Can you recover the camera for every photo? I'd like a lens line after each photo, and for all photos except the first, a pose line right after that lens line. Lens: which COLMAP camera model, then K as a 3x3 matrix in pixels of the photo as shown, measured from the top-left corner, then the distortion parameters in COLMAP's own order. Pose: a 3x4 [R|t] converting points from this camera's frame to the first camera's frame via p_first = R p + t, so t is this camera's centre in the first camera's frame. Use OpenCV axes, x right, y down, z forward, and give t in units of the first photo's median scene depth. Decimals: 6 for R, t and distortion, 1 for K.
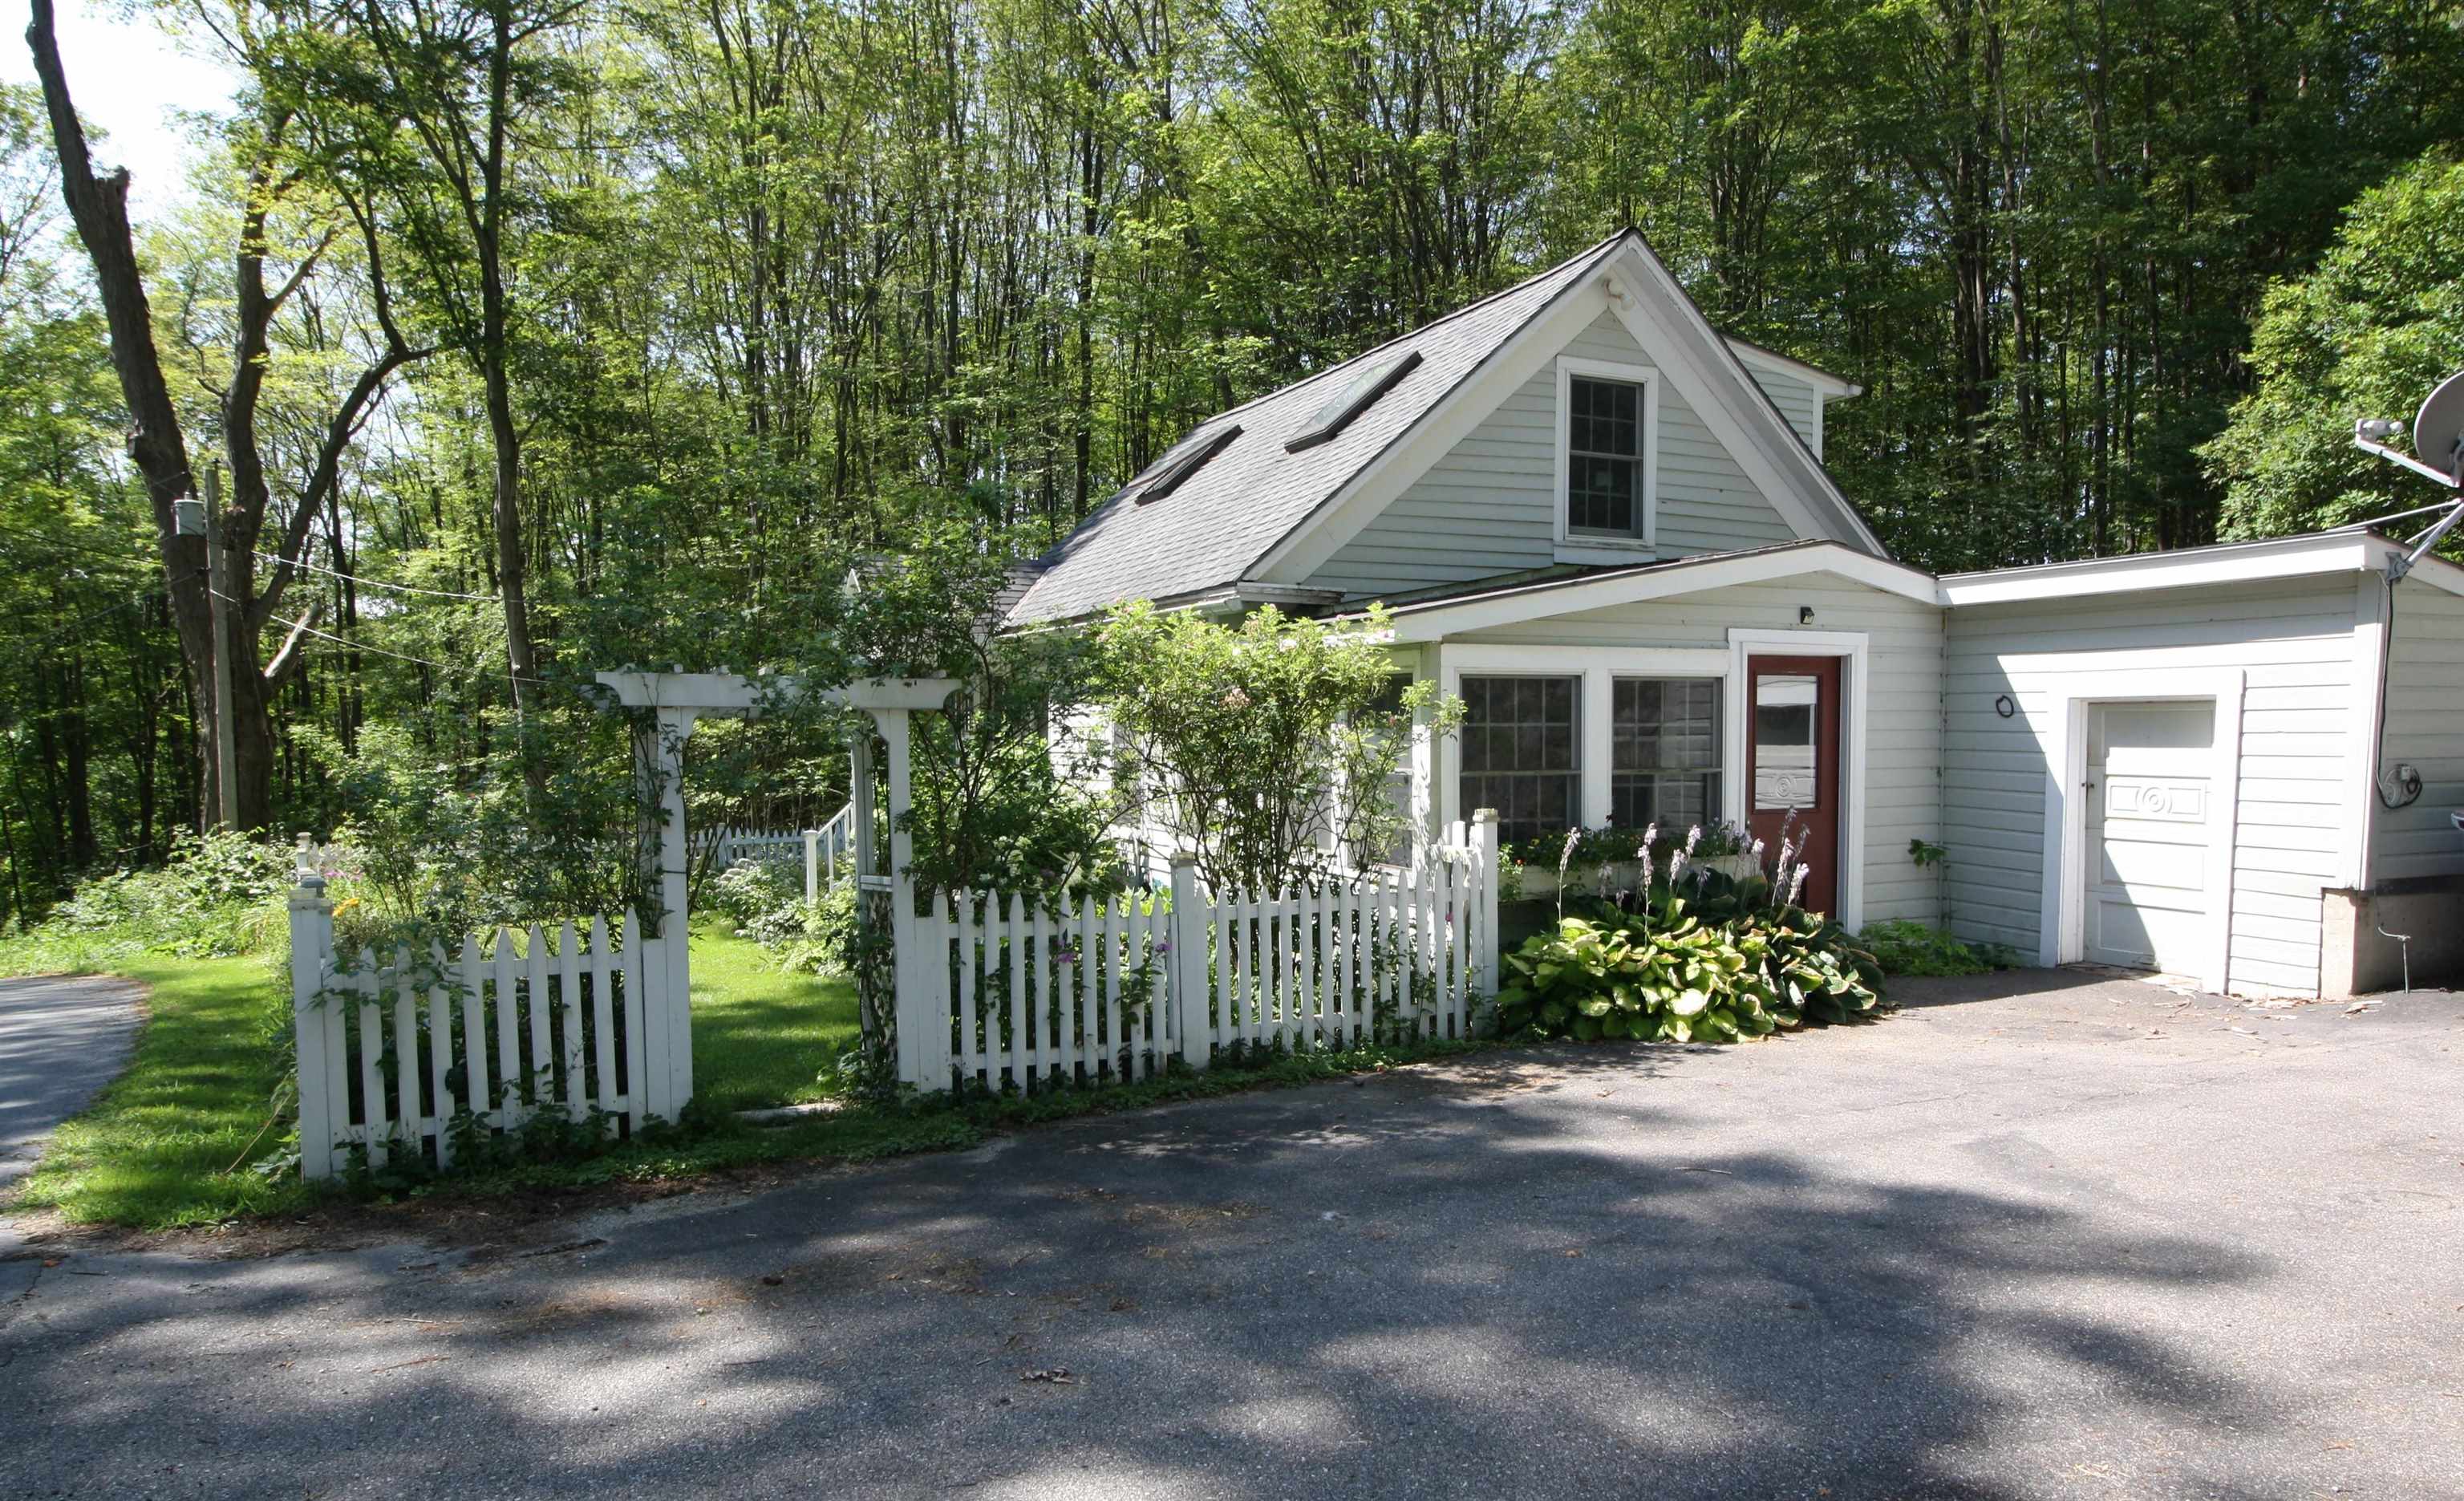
lens RADIAL K [[1652.9, 0, 1233.4], [0, 1652.9, 748.8], [0, 0, 1]] dist [-0.008767, -0.000539]
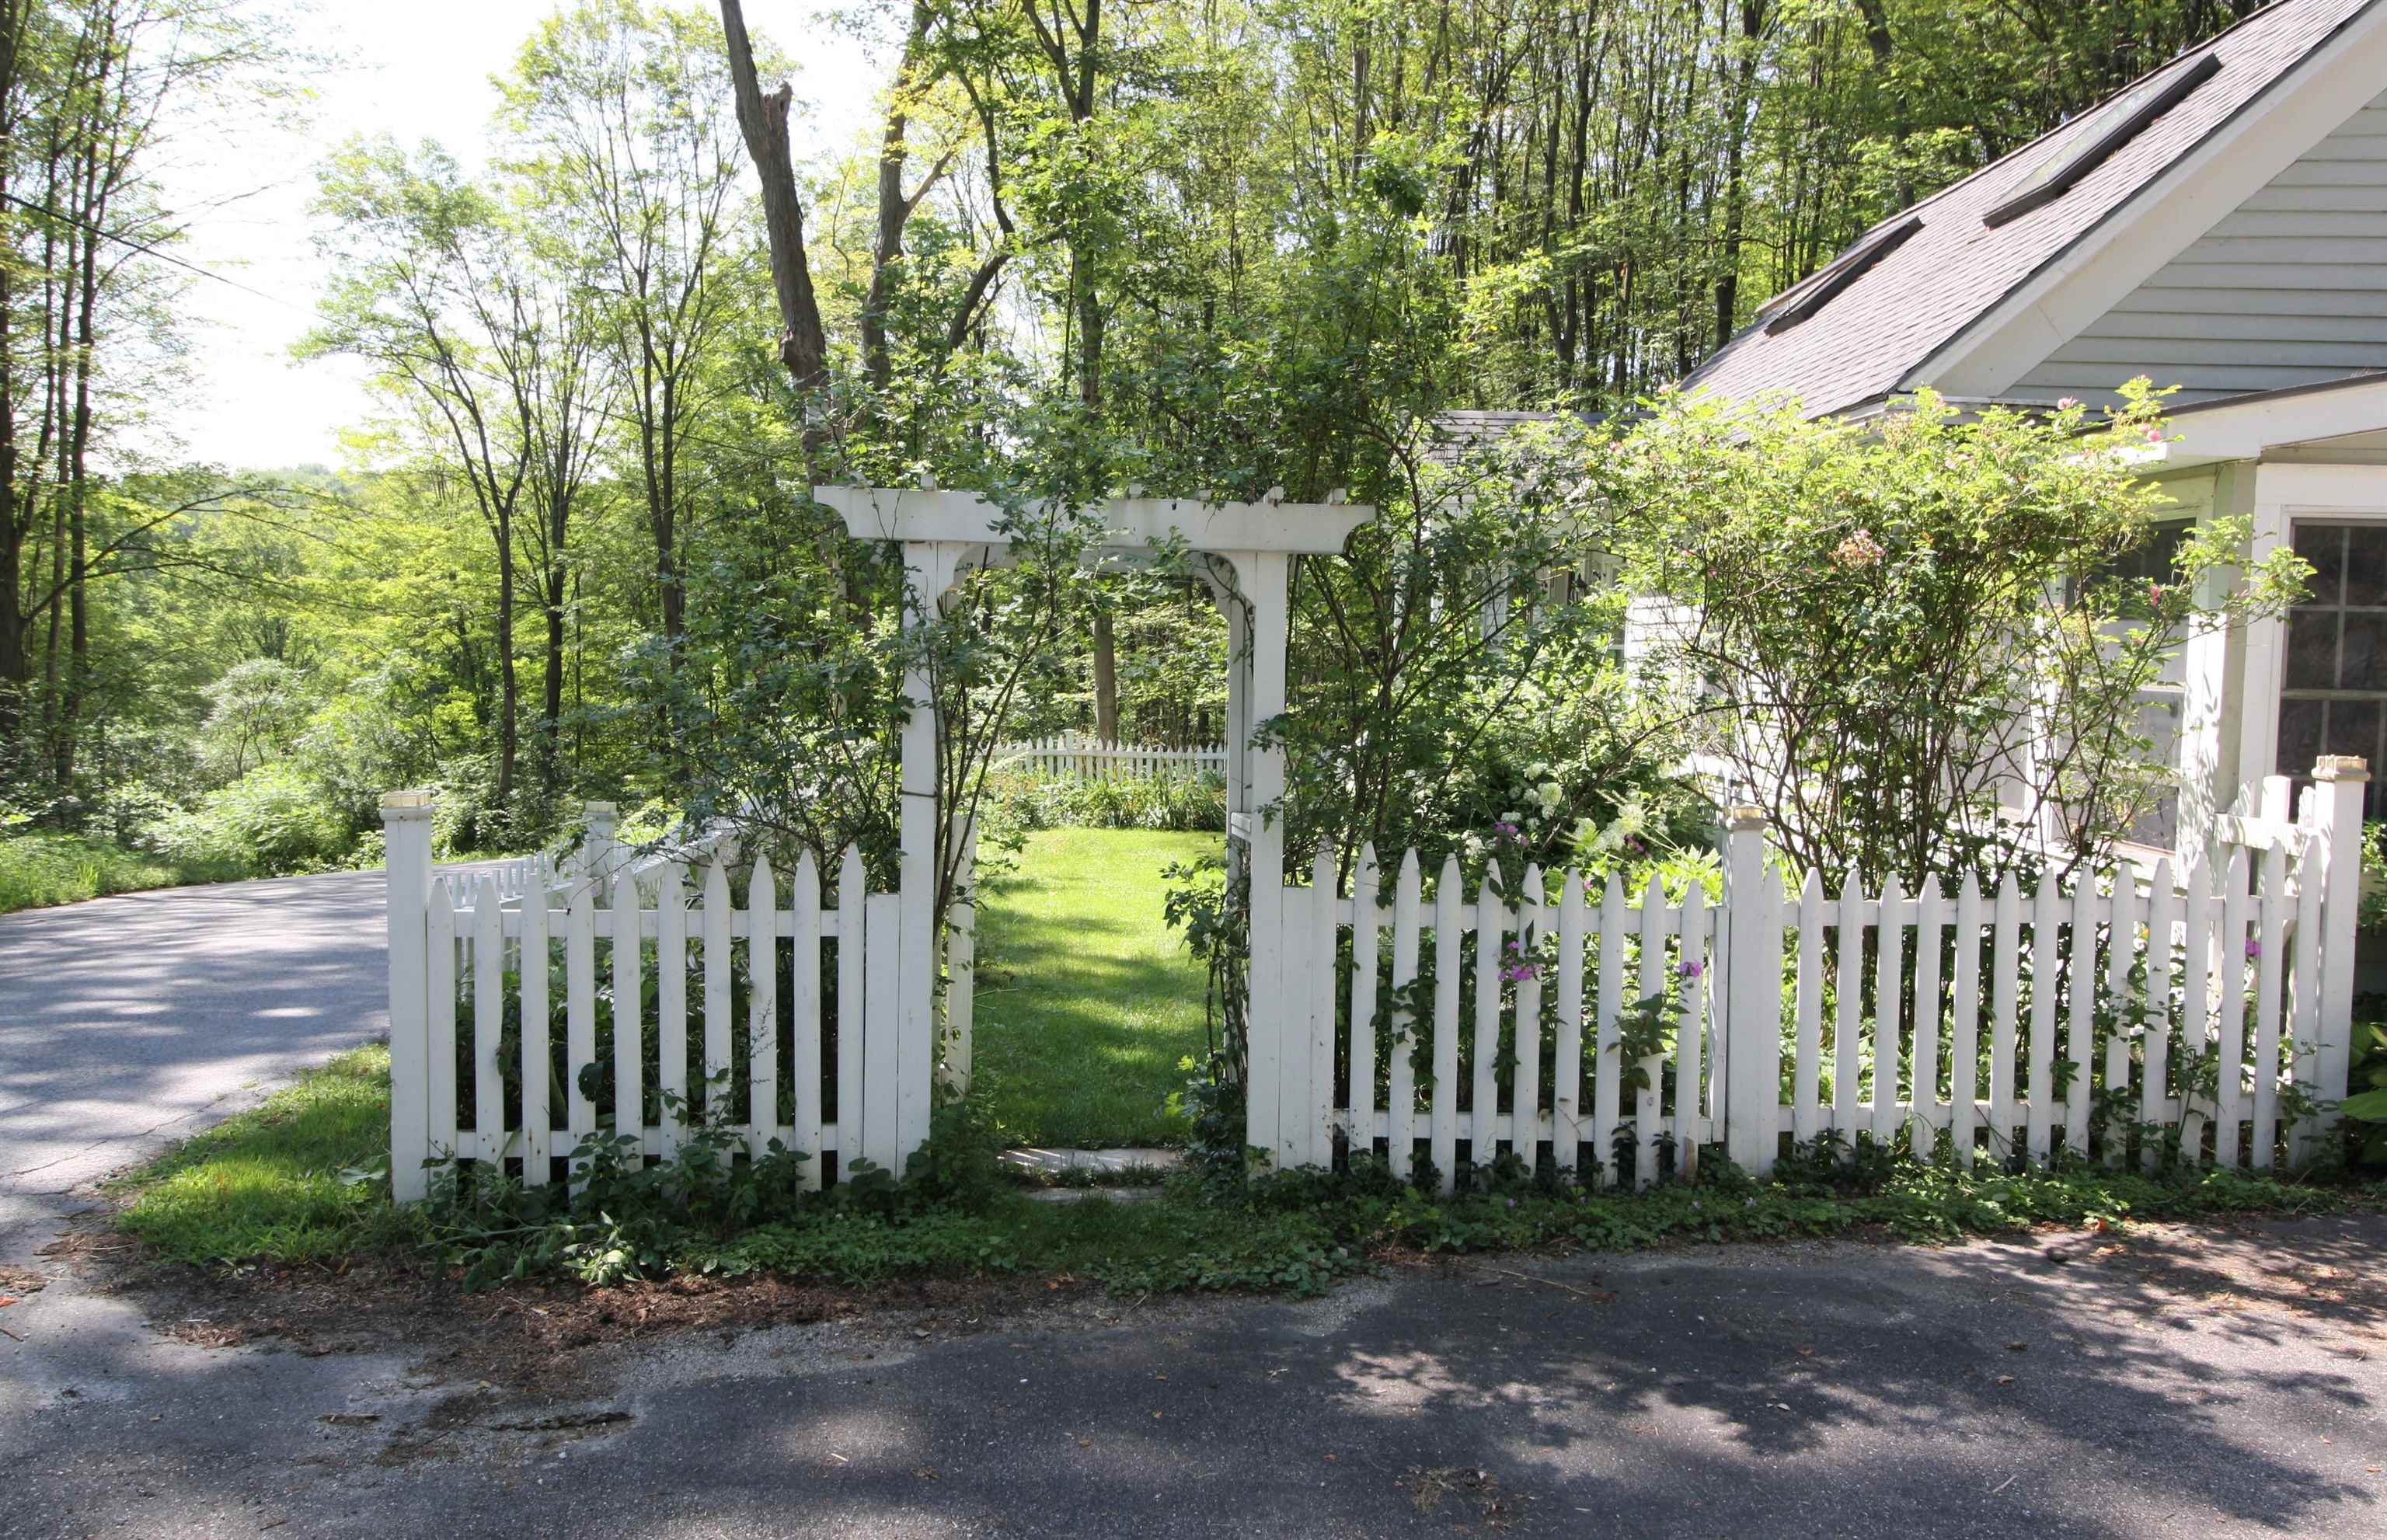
lens RADIAL K [[1775.1, 0, 1189.1], [0, 1775.1, 765.5], [0, 0, 1]] dist [0.012460, -0.008031]
pose [[0.927600, 0.048849, -0.370368, 0.018898], [-0.027573, 0.997662, 0.062527, 0.013788], [0.372556, -0.047788, 0.926778, 0.332041]]
